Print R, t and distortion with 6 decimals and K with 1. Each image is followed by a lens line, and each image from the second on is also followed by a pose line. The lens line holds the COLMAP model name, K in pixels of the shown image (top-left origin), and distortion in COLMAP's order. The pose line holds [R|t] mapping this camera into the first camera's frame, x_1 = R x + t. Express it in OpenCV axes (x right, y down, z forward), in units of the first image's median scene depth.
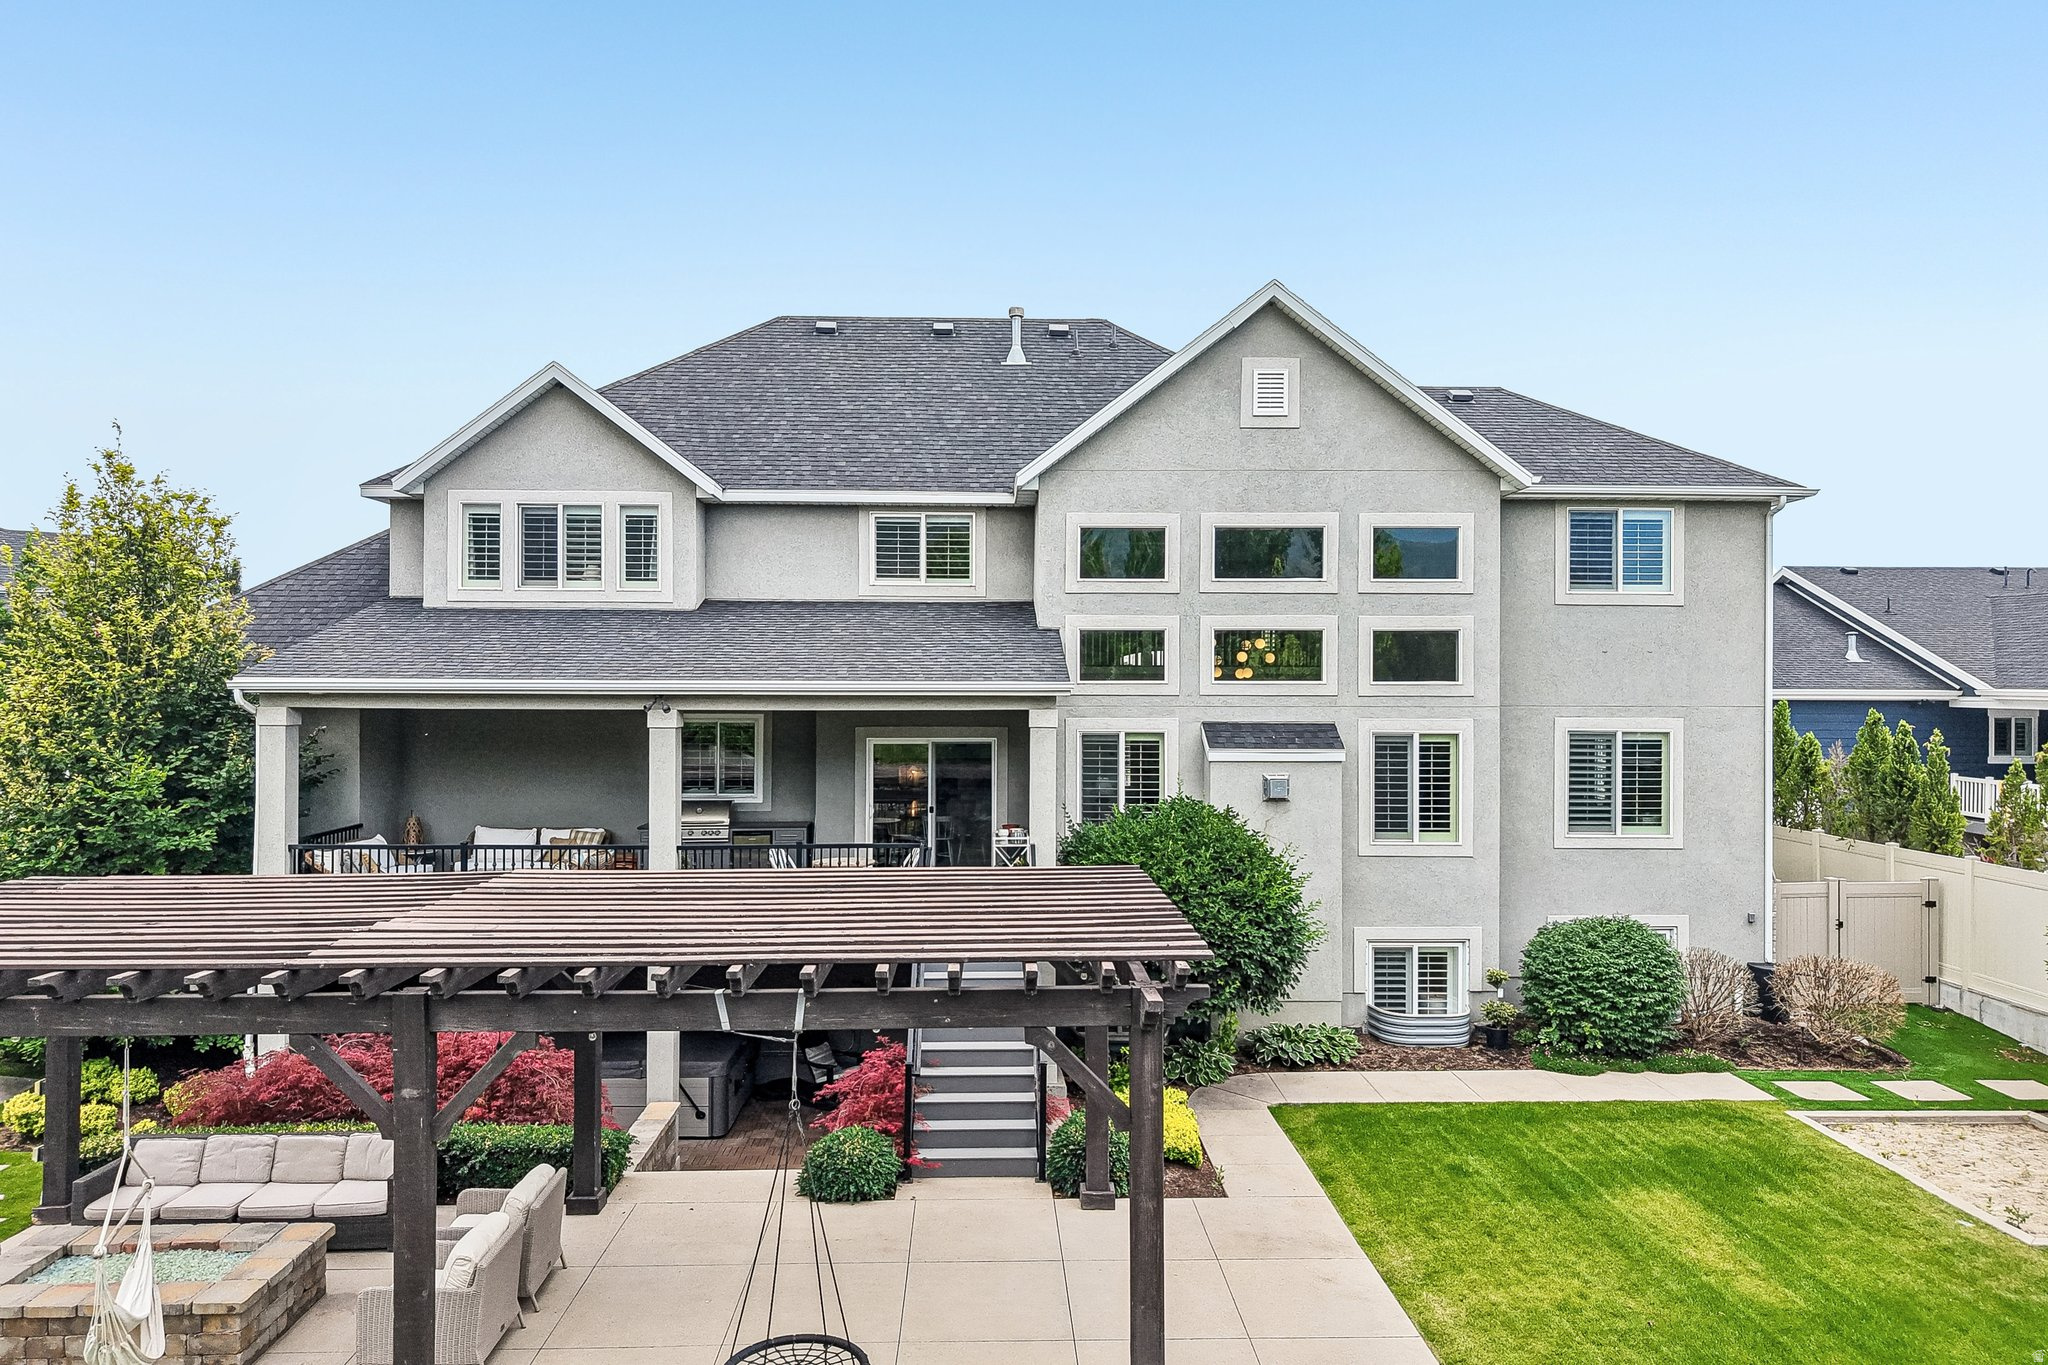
lens RADIAL K [[1380.8, 0, 1029.7], [0, 1380.8, 683.4], [0, 0, 1]] dist [0.009291, -0.005247]
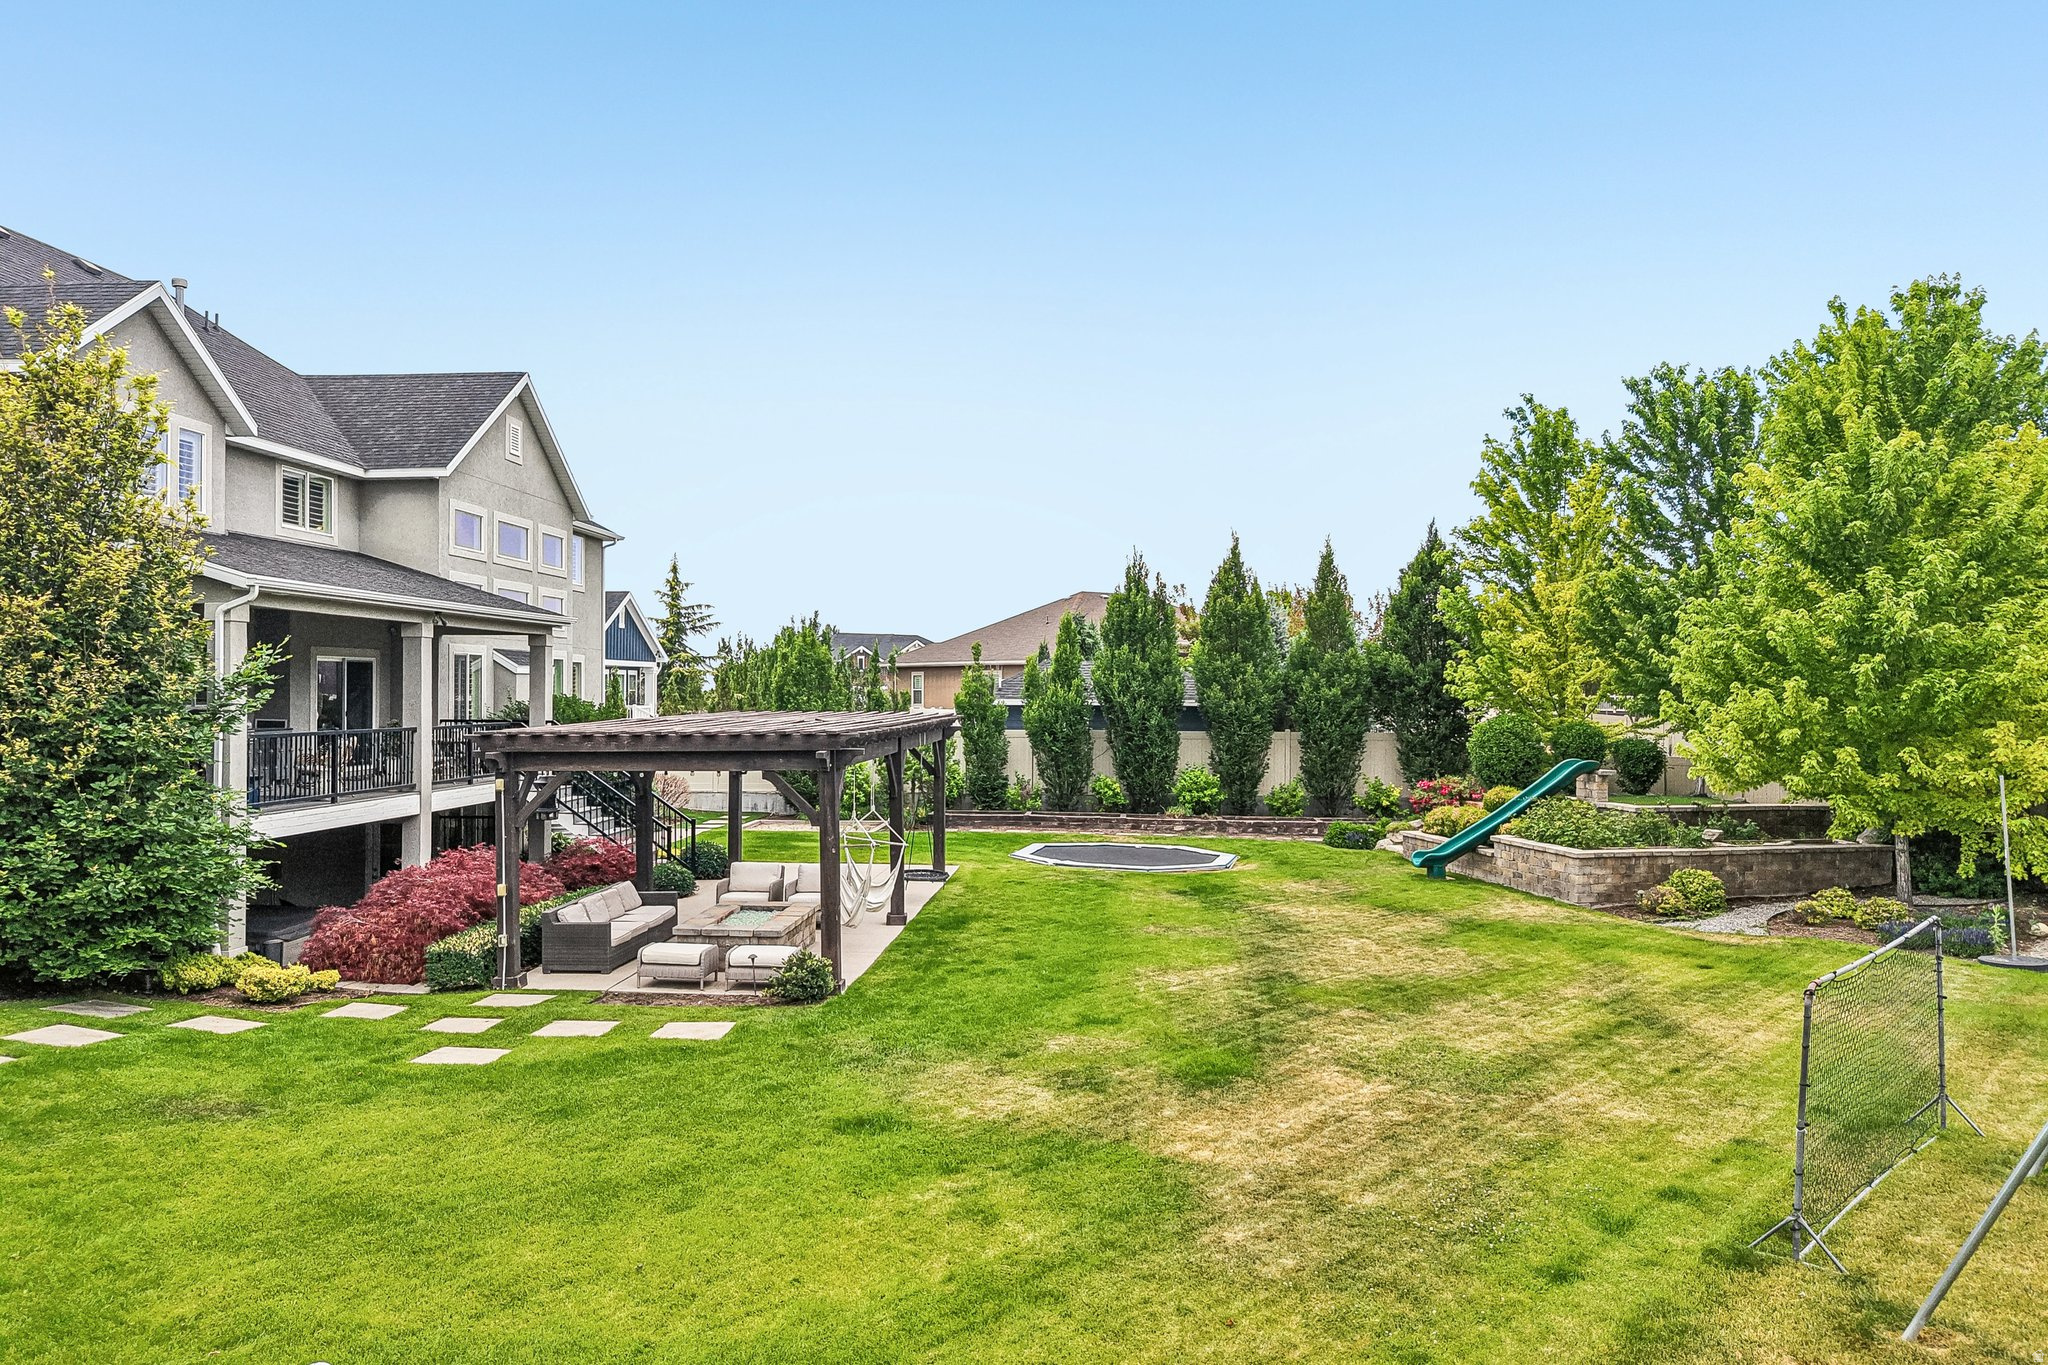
lens RADIAL K [[1380.8, 0, 1029.7], [0, 1380.8, 683.4], [0, 0, 1]] dist [0.009291, -0.005247]
pose [[0.102059, 0.005443, 0.994763, -1.310894], [-0.009819, 0.999942, -0.004464, 0.065769], [-0.994730, -0.009312, 0.102107, 0.258809]]
